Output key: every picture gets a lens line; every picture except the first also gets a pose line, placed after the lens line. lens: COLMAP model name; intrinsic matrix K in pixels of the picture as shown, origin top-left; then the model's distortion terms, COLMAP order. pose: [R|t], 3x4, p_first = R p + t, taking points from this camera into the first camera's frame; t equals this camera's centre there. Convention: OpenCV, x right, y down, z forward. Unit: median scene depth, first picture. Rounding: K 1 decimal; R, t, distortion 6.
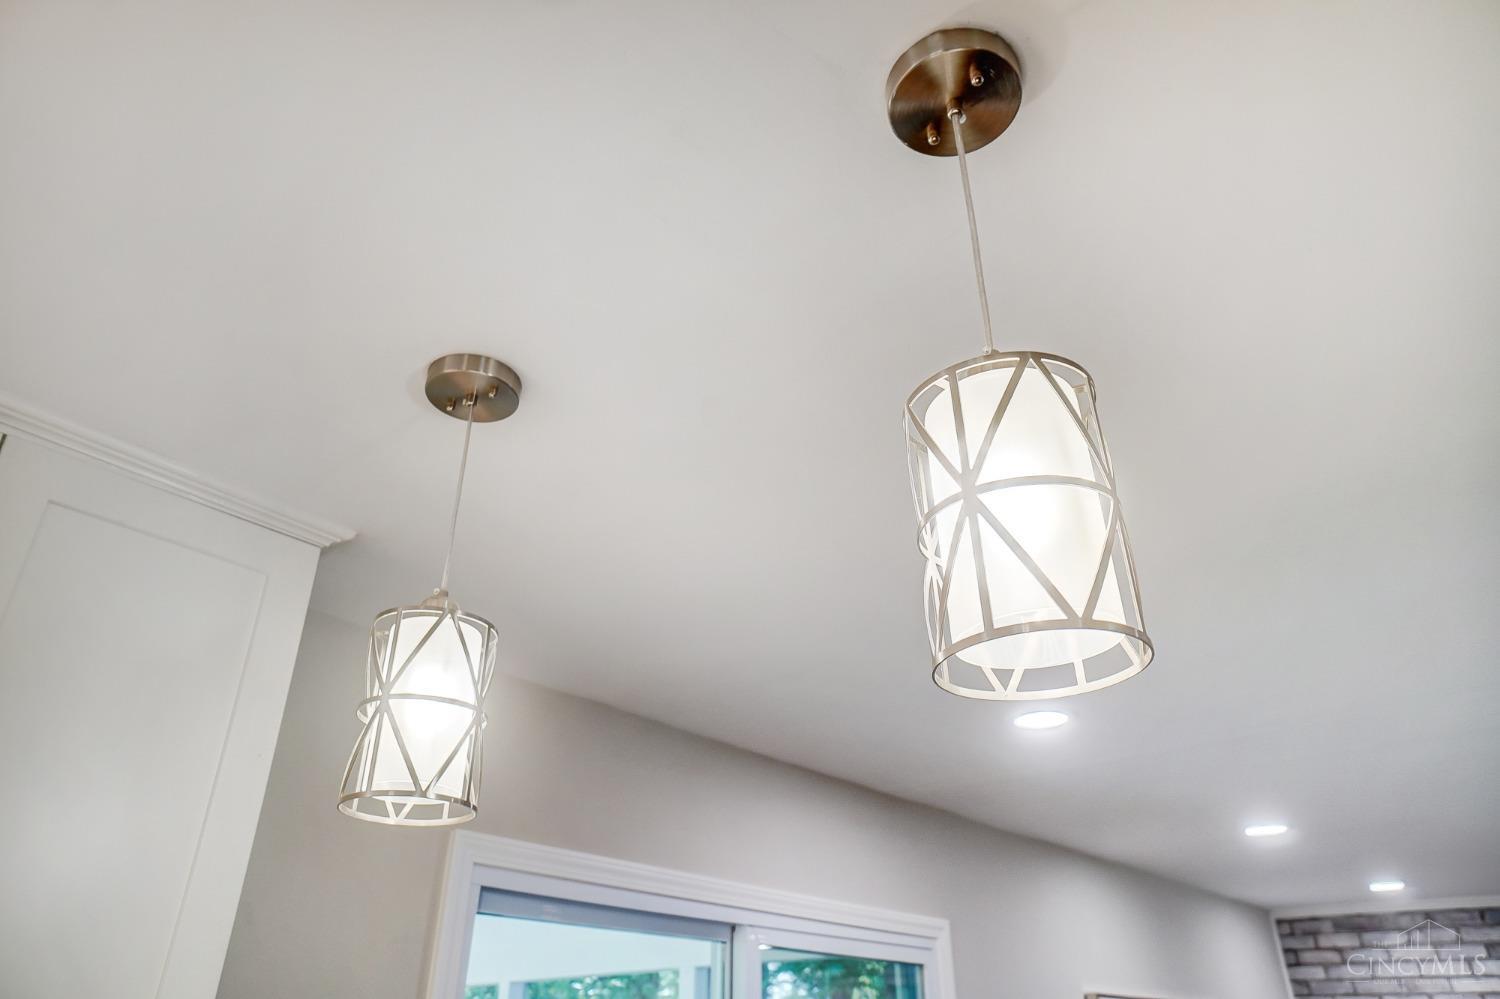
lens RADIAL K [[978.5, 0, 750.0], [0, 978.5, 499.5], [0, 0, 1]] dist [0.005020, 0.005935]
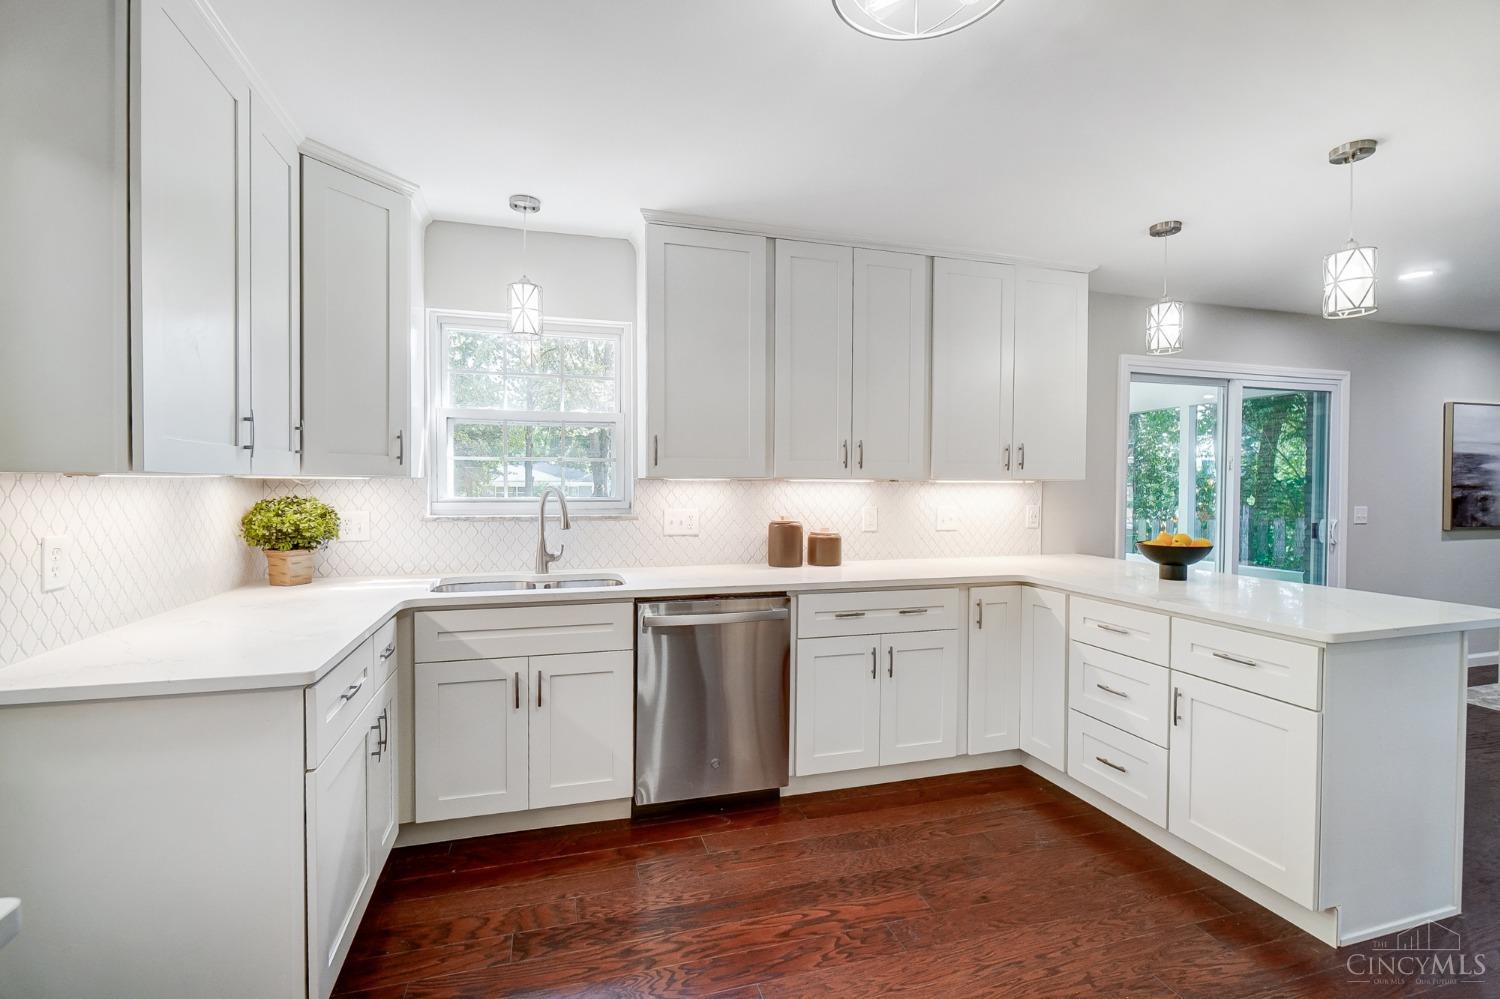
lens RADIAL K [[682.8, 0, 747.6], [0, 682.8, 490.7], [0, 0, 1]] dist [0.018926, -0.000172]
pose [[0.849142, -0.002772, -0.528157, -0.108277], [0.262399, 0.870060, 0.417304, -0.304980], [0.458372, -0.492938, 0.739532, -0.815687]]
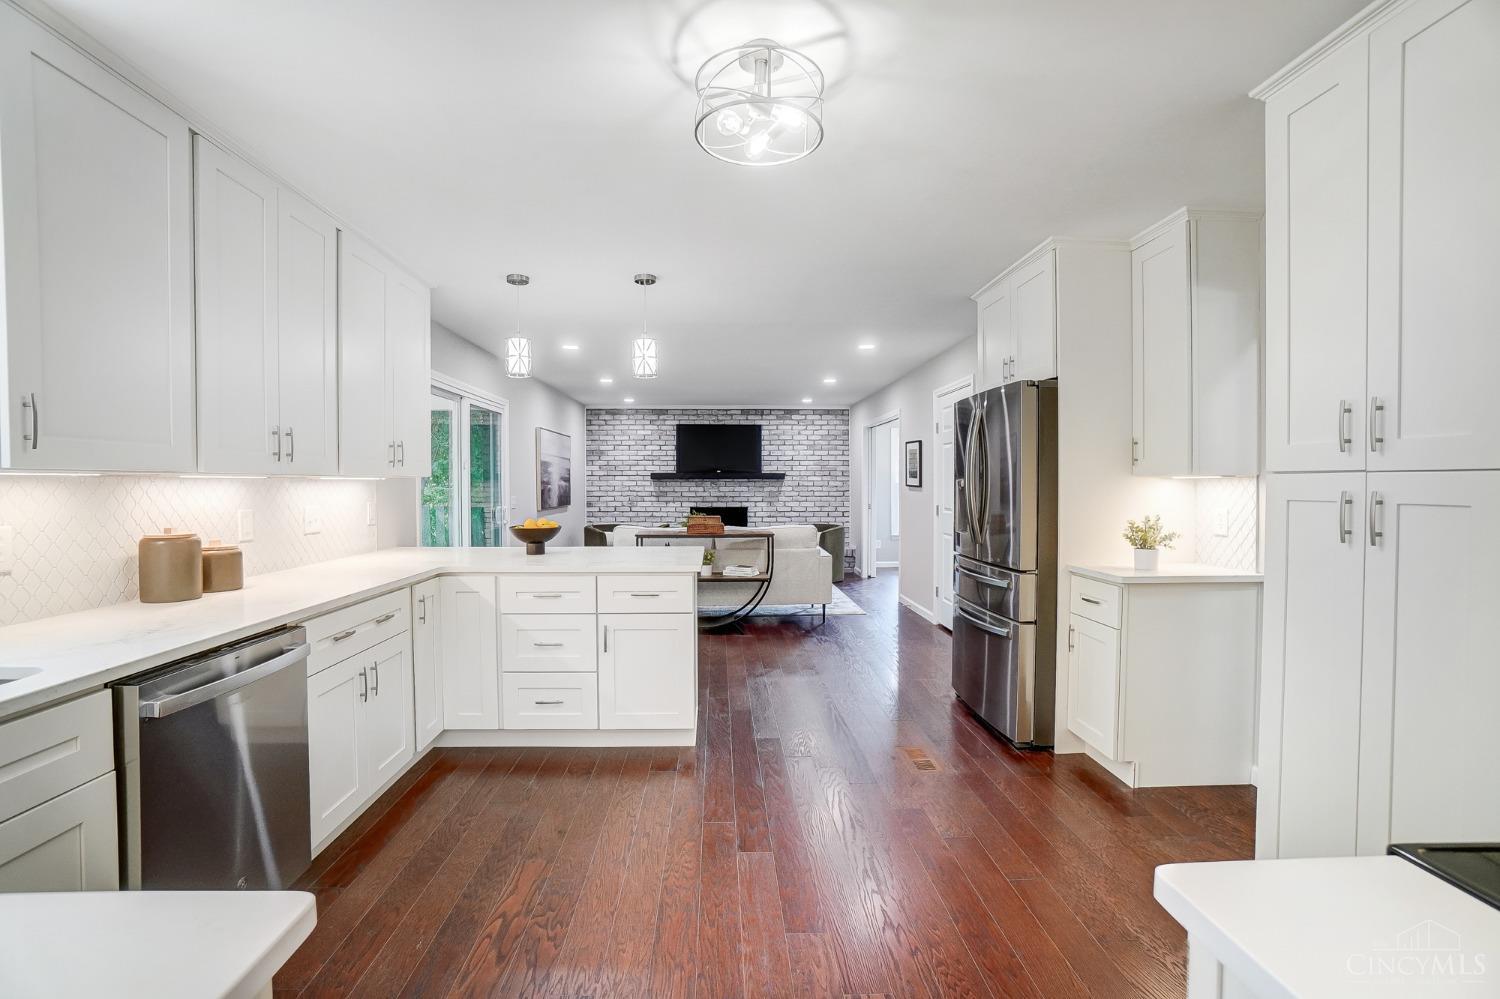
lens RADIAL K [[670.9, 0, 731.3], [0, 670.9, 497.8], [0, 0, 1]] dist [-0.001736, -0.000284]
pose [[0.735582, -0.024646, 0.676987, -0.698892], [-0.325664, 0.863422, 0.385285, -0.314665], [-0.594022, -0.503879, 0.627091, -0.817156]]
